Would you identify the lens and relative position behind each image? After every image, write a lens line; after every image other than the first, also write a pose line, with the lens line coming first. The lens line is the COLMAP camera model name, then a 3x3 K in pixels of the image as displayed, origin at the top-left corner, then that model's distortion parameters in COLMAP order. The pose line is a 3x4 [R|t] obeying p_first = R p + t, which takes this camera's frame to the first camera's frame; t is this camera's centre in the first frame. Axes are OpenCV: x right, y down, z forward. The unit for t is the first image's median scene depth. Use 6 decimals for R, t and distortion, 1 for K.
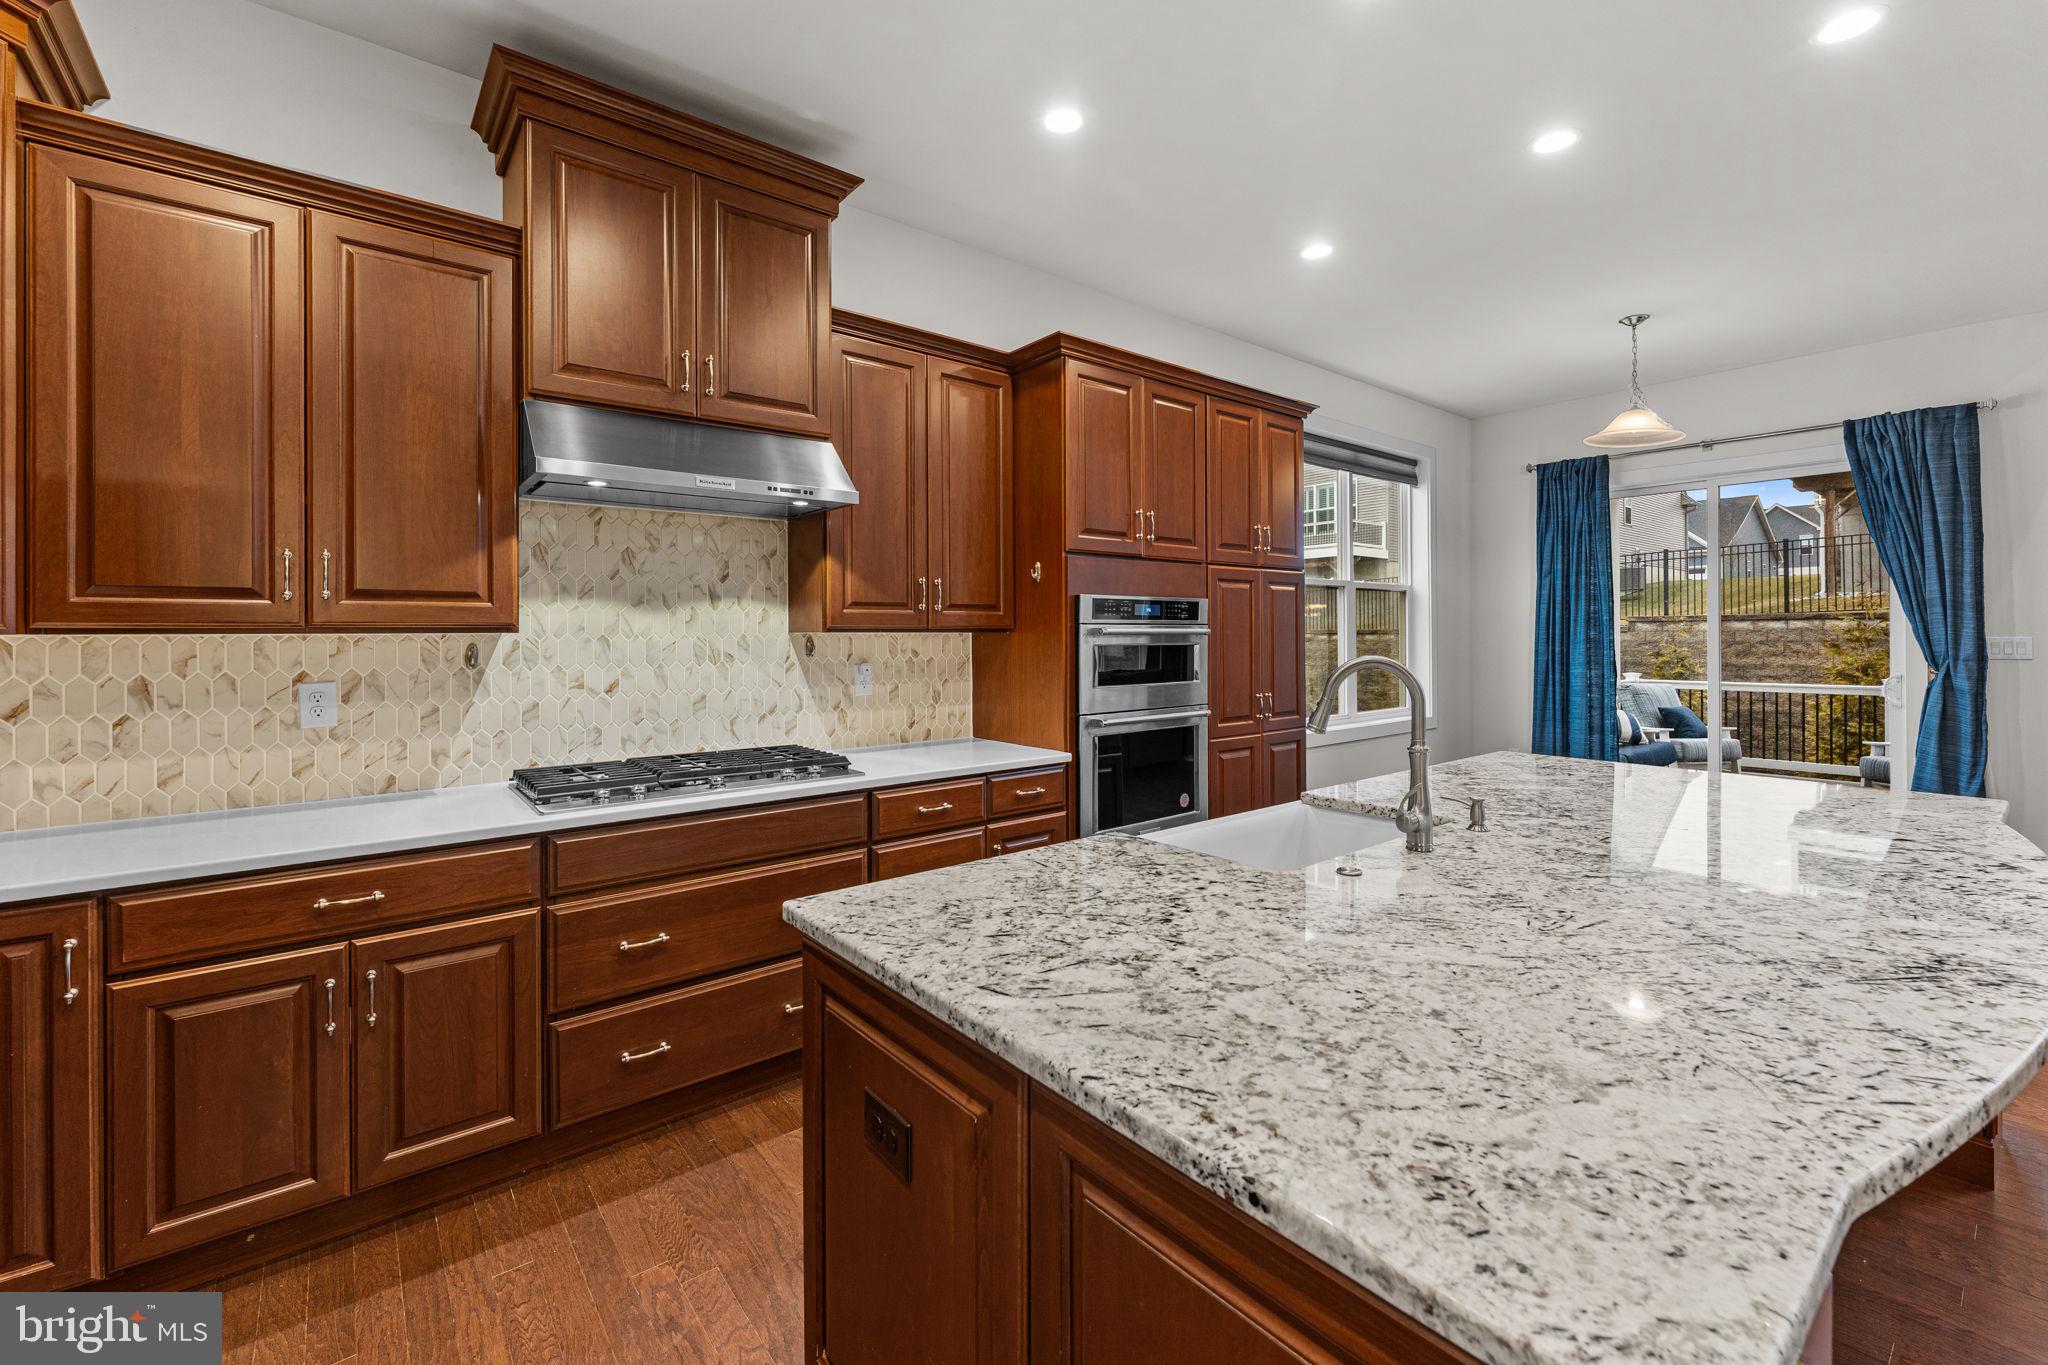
lens RADIAL K [[847.5, 0, 1026.1], [0, 847.5, 628.4], [0, 0, 1]] dist [-0.001932, -0.000202]
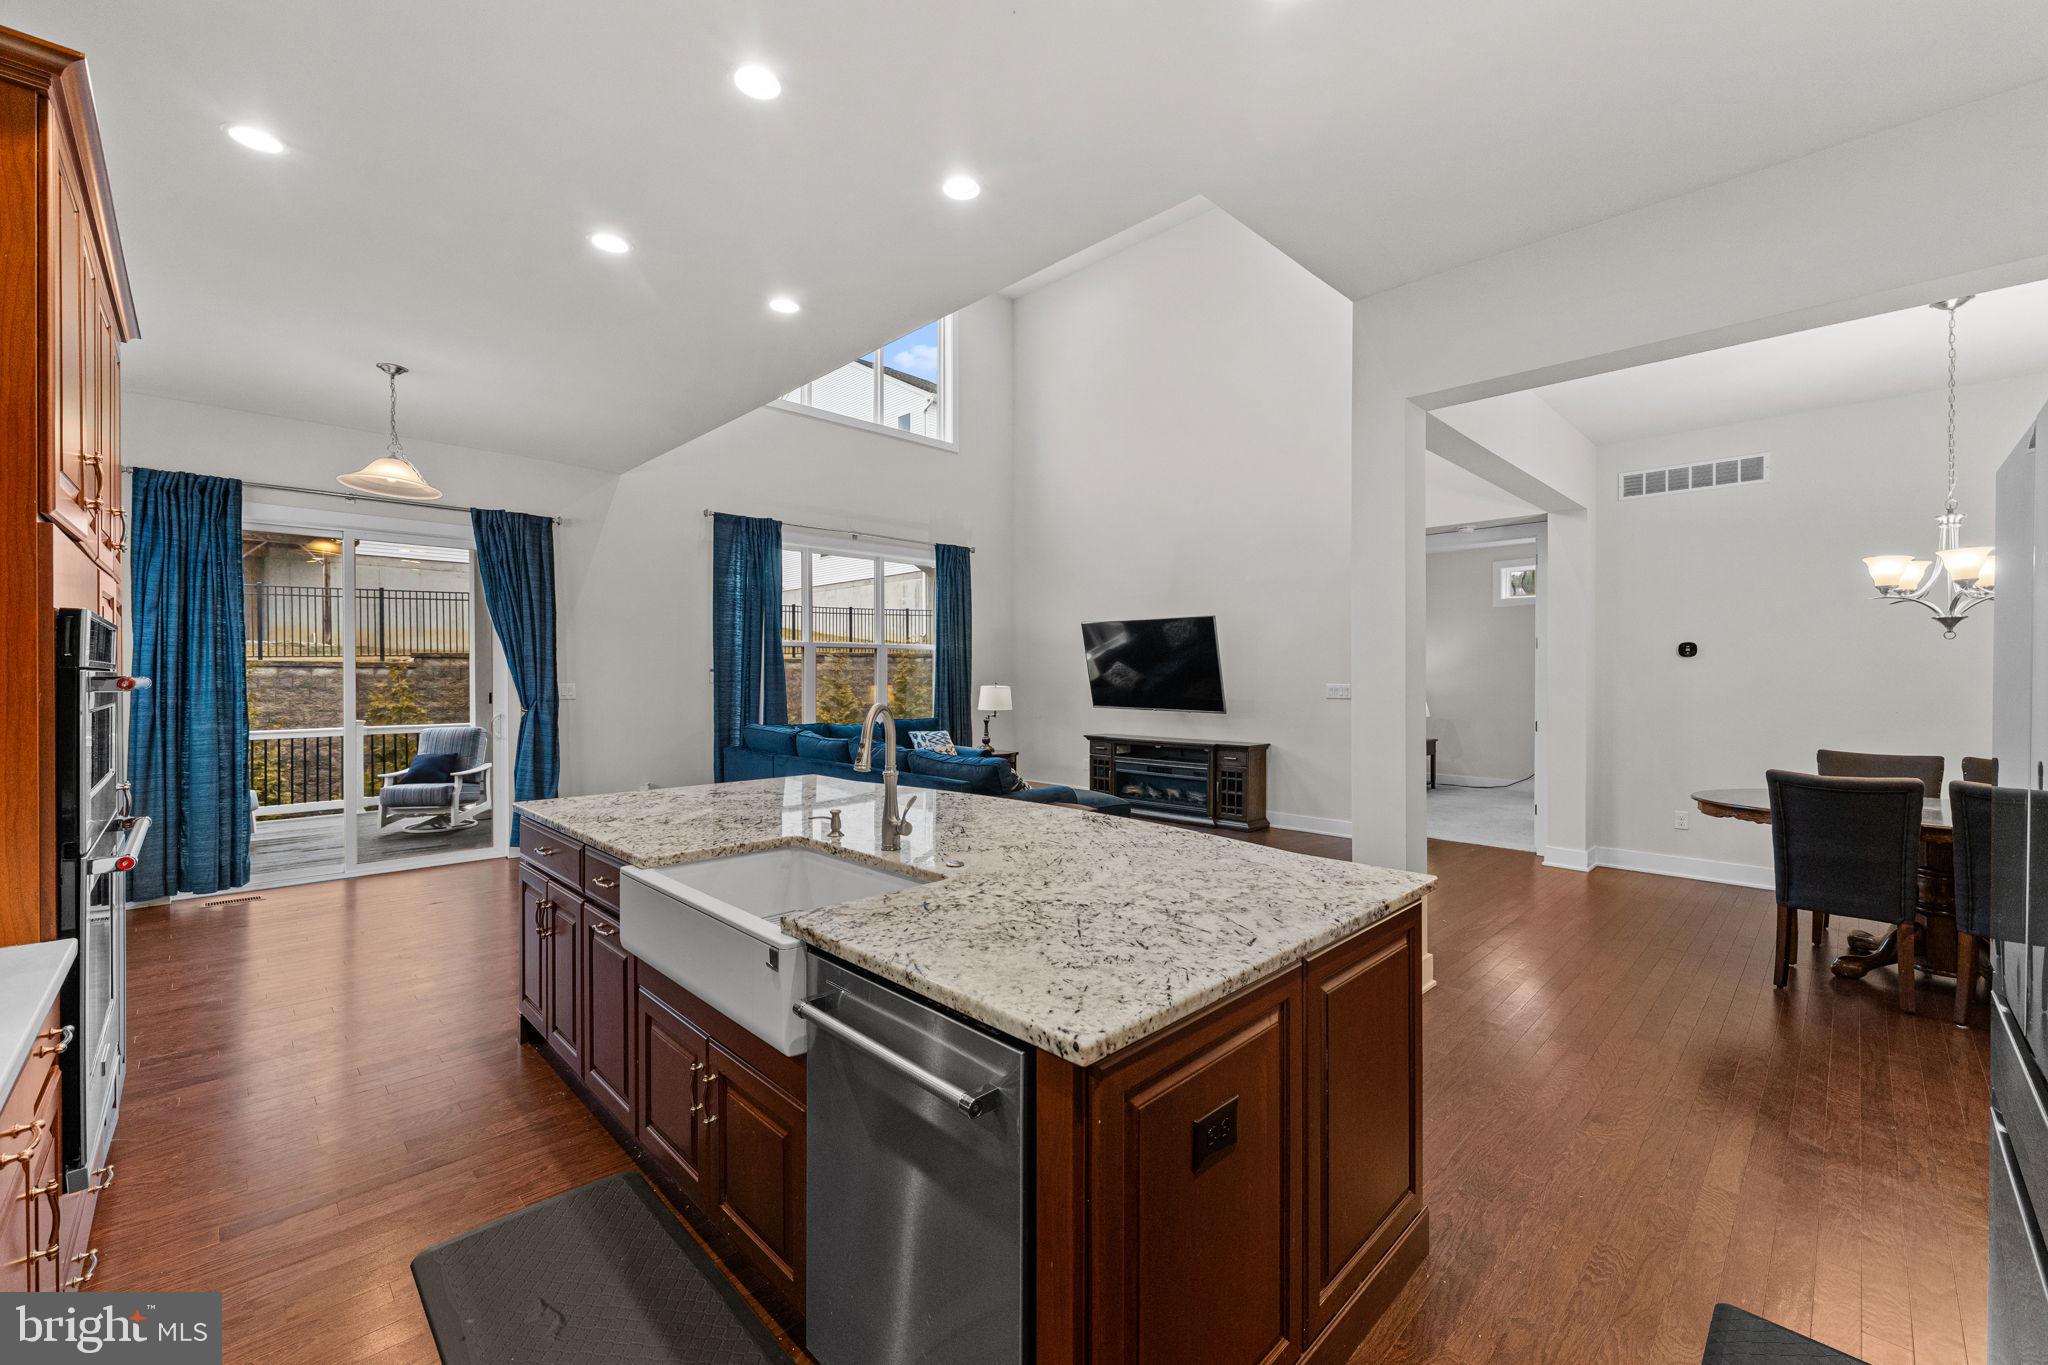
lens RADIAL K [[829.9, 0, 1012.7], [0, 829.9, 681.3], [0, 0, 1]] dist [-0.001496, -0.000238]
pose [[-0.089944, -0.002891, 0.995943, -1.046423], [-0.005494, 0.999982, 0.002407, -0.005990], [-0.995932, -0.005255, -0.089959, 1.156906]]
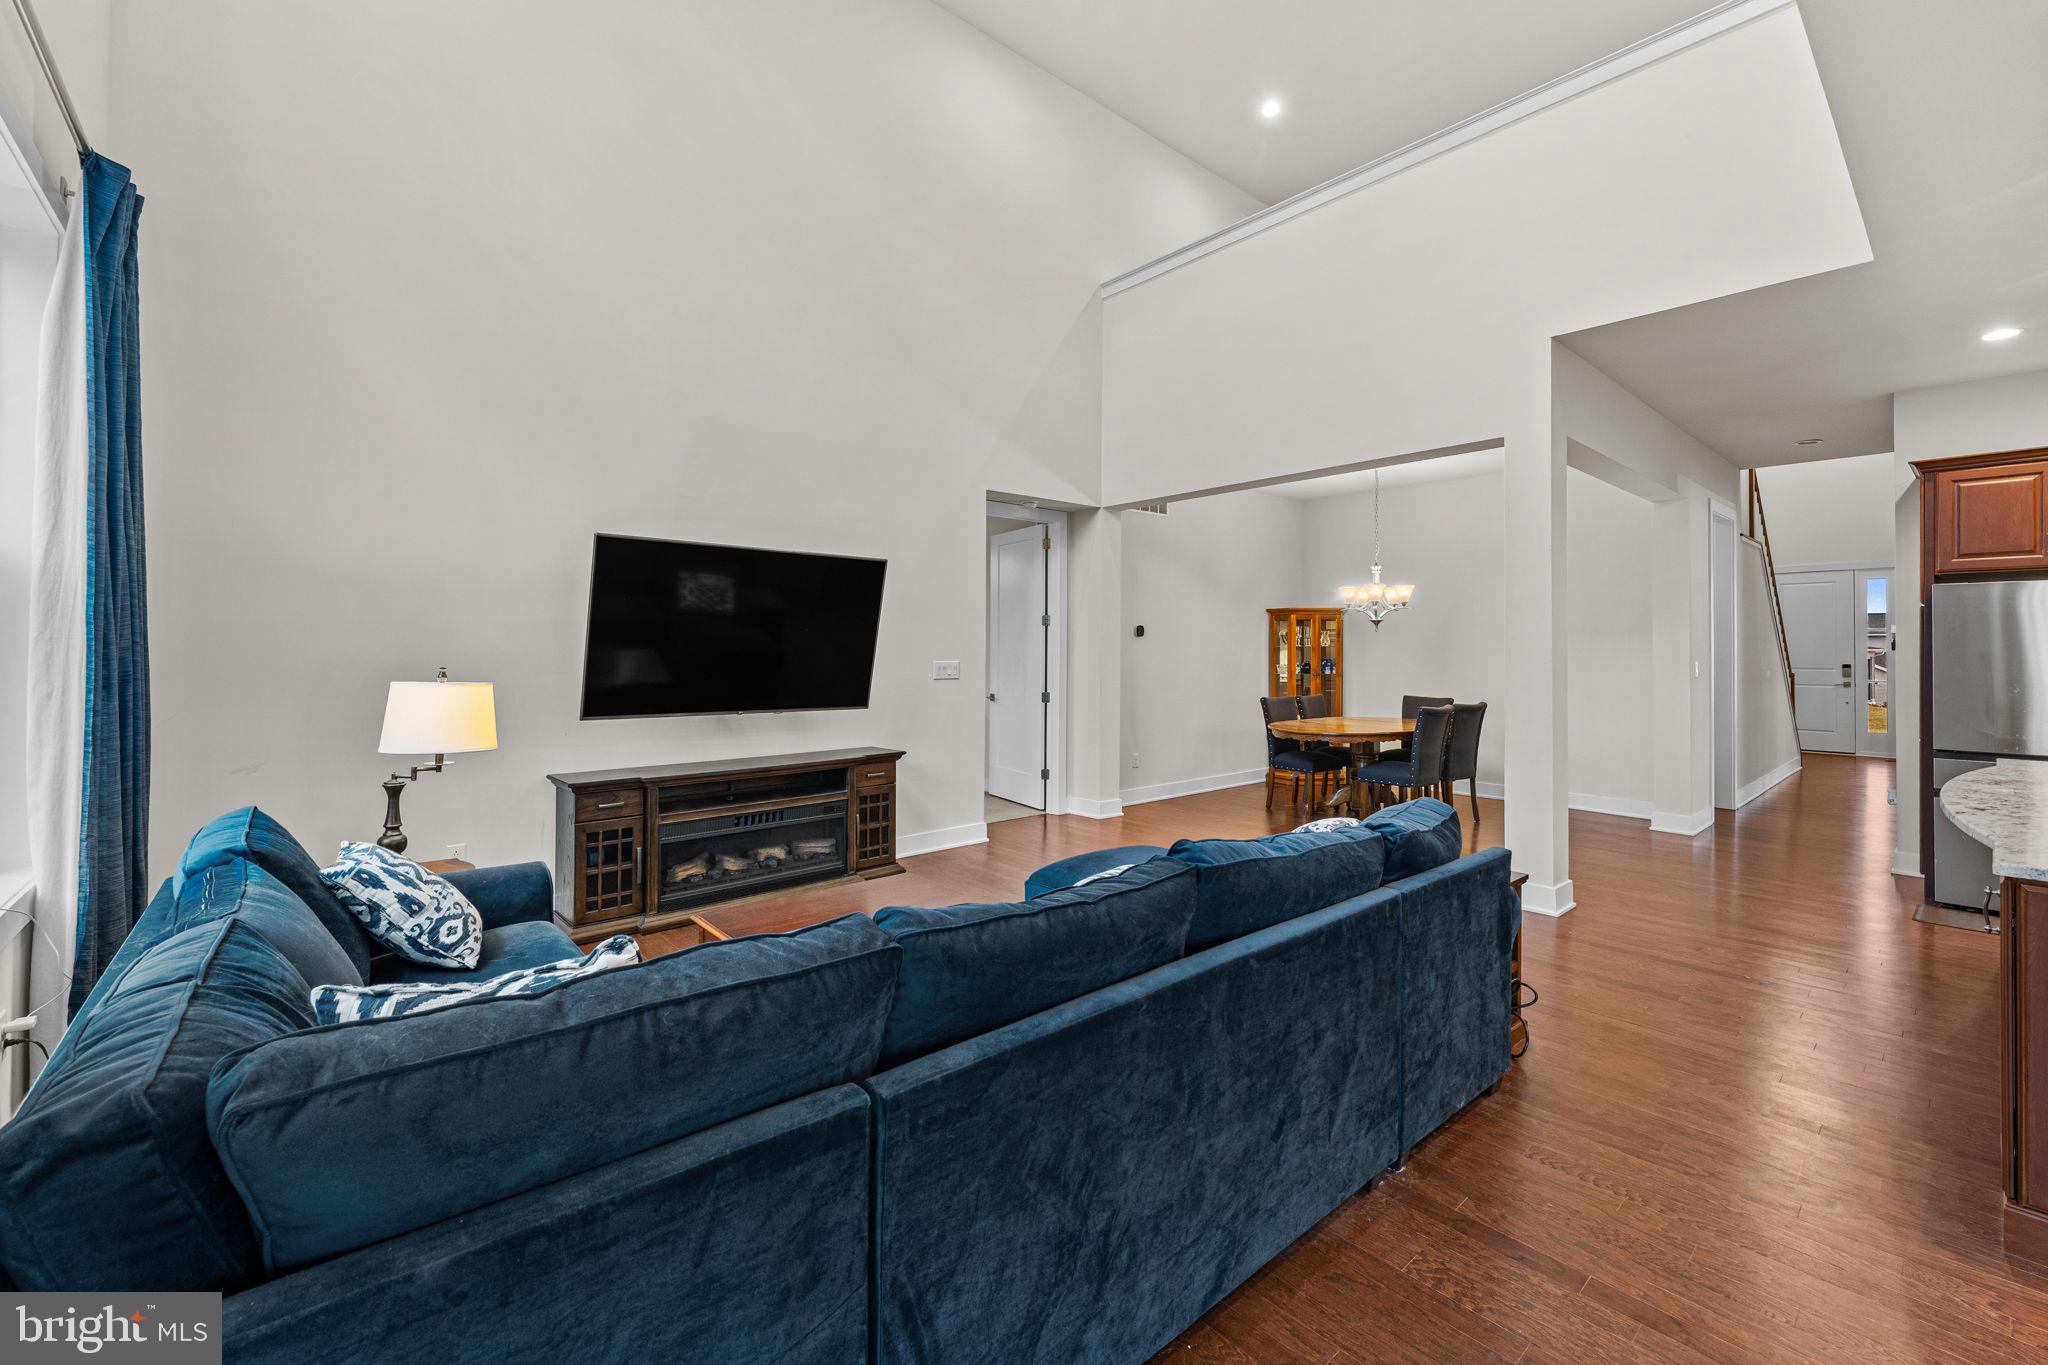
lens RADIAL K [[828.6, 0, 1048.9], [0, 828.6, 643.8], [0, 0, 1]] dist [0.018297, -0.000069]
pose [[-0.999340, -0.000940, -0.036320, 3.412741], [-0.000587, 0.999953, -0.009713, -0.033841], [0.036328, -0.009685, -0.999293, 2.845840]]
